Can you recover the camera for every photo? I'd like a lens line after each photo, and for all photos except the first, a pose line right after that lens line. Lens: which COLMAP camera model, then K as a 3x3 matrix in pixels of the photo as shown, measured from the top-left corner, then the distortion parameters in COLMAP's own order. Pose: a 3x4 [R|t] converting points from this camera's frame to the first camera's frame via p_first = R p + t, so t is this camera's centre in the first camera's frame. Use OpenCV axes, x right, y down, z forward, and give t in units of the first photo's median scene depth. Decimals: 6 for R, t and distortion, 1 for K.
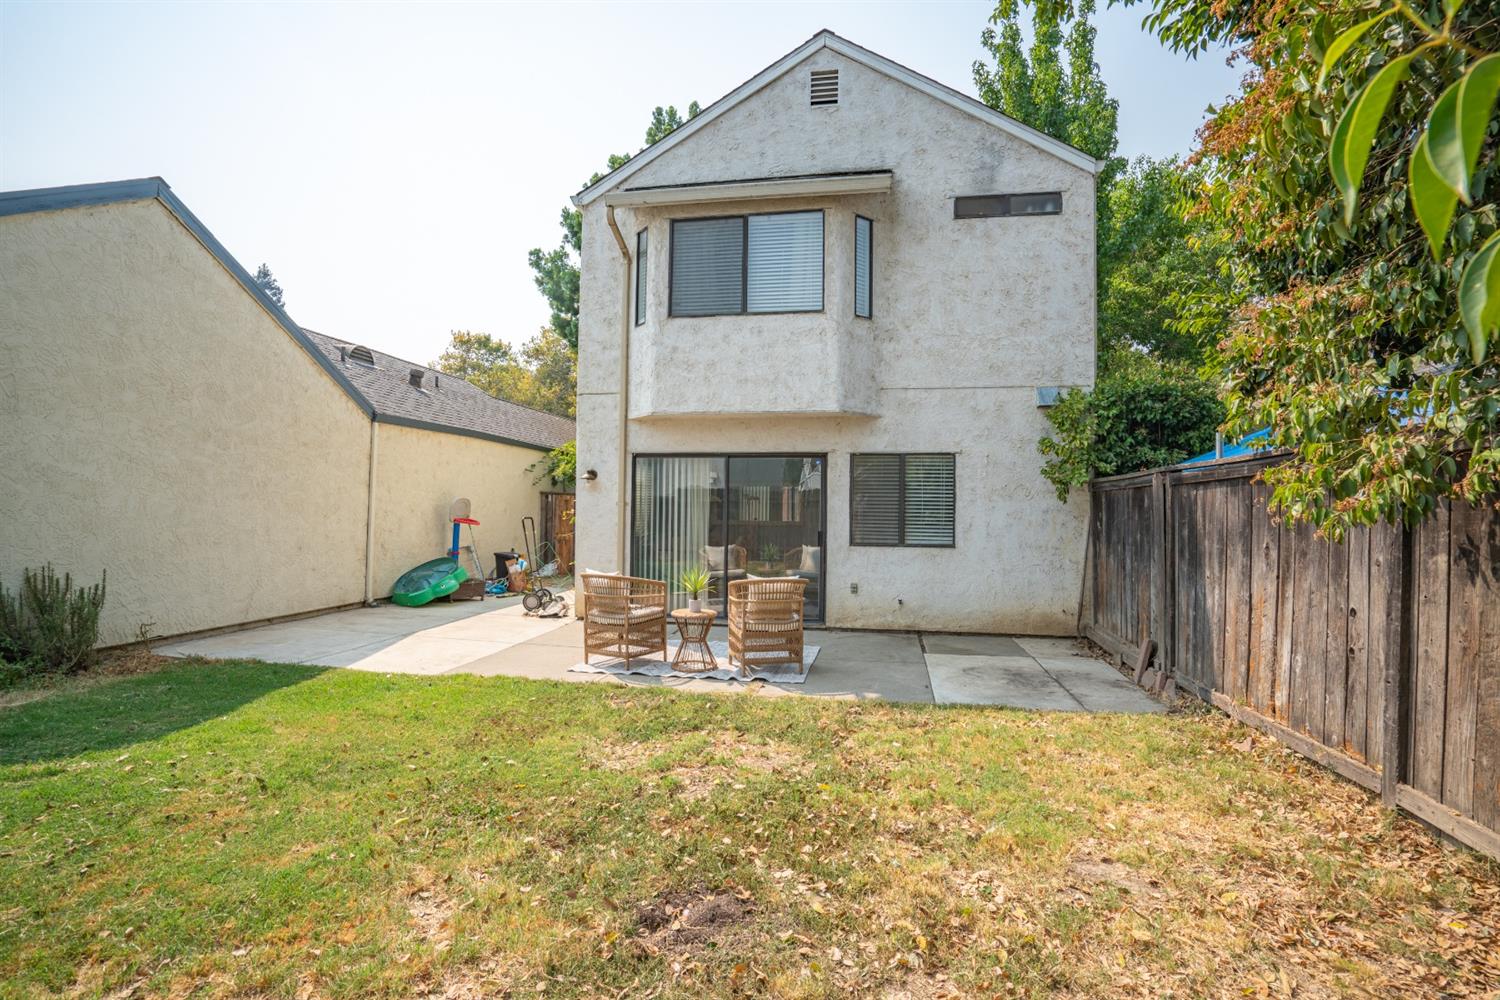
lens RADIAL K [[695.4, 0, 743.0], [0, 695.4, 501.2], [0, 0, 1]] dist [-0.068828, 0.032403]
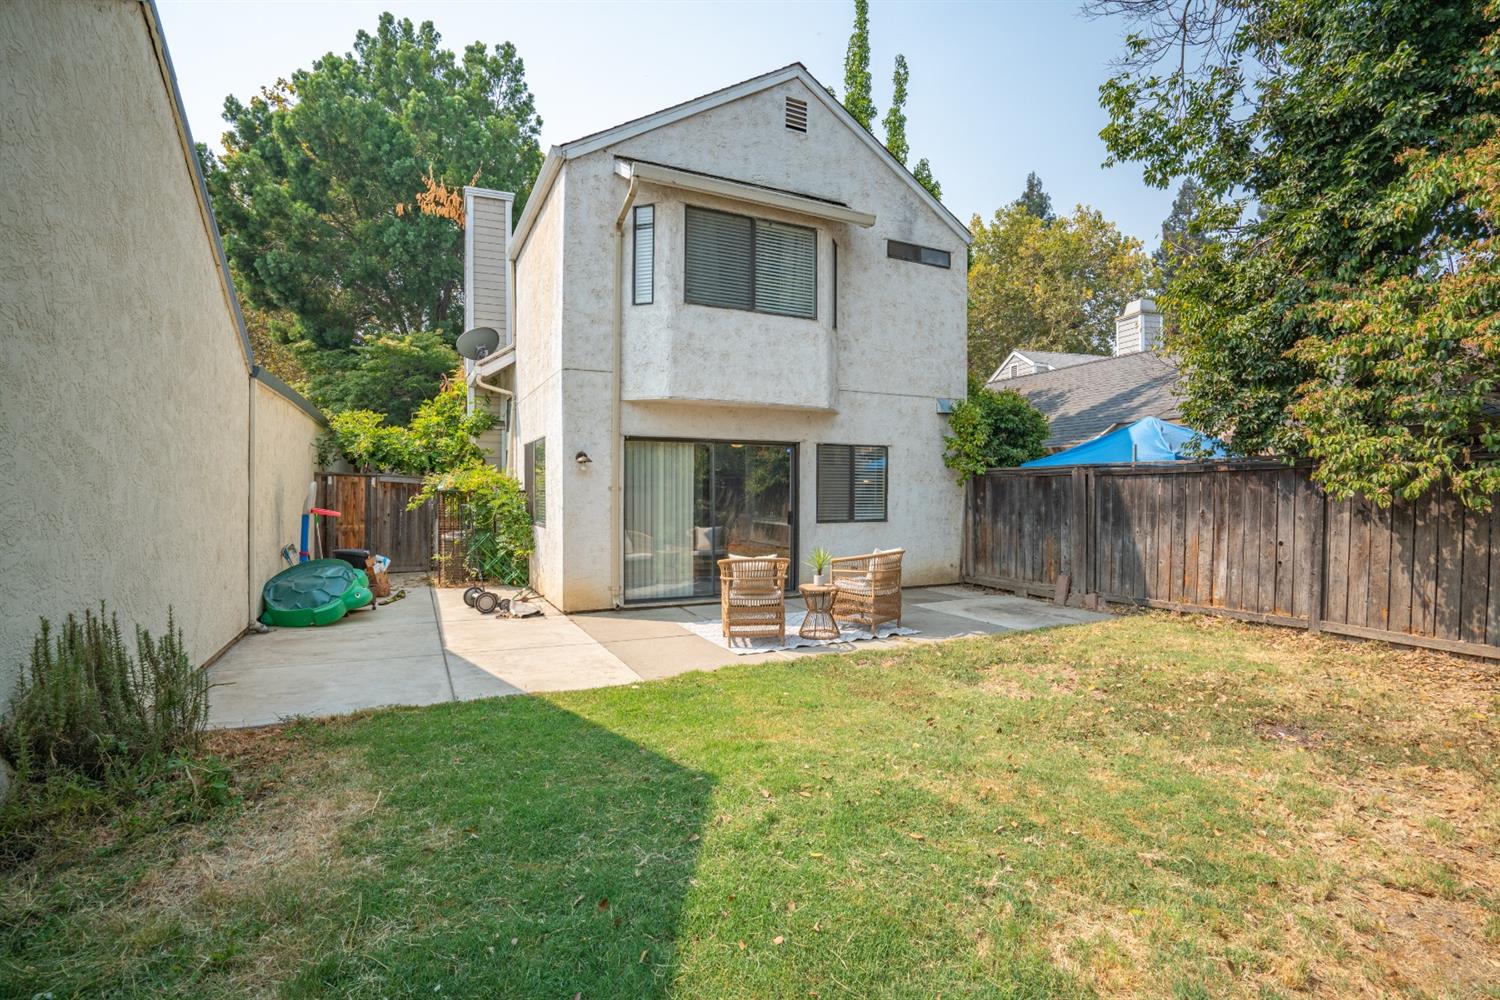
lens RADIAL K [[695.4, 0, 743.0], [0, 695.4, 501.2], [0, 0, 1]] dist [-0.068828, 0.032403]
pose [[0.808321, -0.019637, 0.588414, -0.640076], [0.000737, 0.999477, 0.032343, -0.010411], [-0.588741, -0.025710, 0.807913, 0.133946]]
